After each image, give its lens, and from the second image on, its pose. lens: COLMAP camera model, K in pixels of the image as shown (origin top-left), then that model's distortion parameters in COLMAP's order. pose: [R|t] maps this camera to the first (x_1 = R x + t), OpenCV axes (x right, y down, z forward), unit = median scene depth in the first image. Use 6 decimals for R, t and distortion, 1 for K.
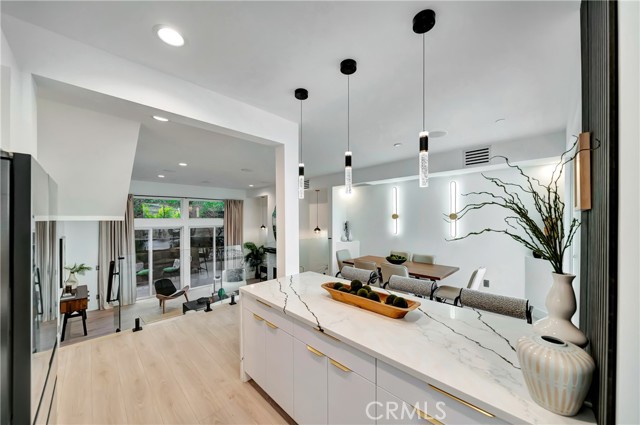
lens RADIAL K [[232.4, 0, 317.8], [0, 232.4, 216.7], [0, 0, 1]] dist [0.000702, 0.000077]
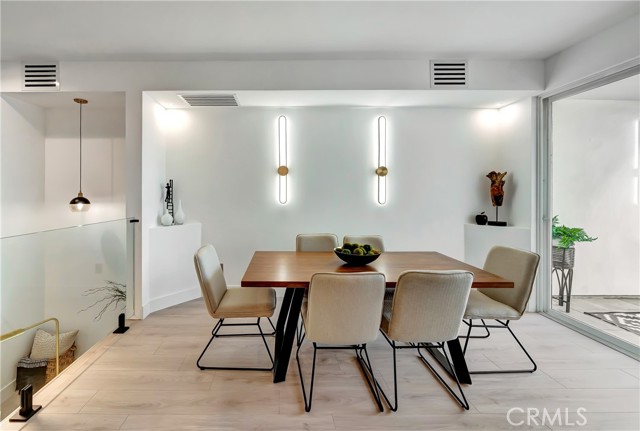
lens RADIAL K [[266.4, 0, 279.5], [0, 266.4, 194.6], [0, 0, 1]] dist [-0.002939, -0.000288]
pose [[0.696046, 0.000402, 0.717997, -0.113923], [-0.005237, 0.999976, 0.004517, 0.051208], [-0.717978, -0.006904, 0.696031, 0.578633]]
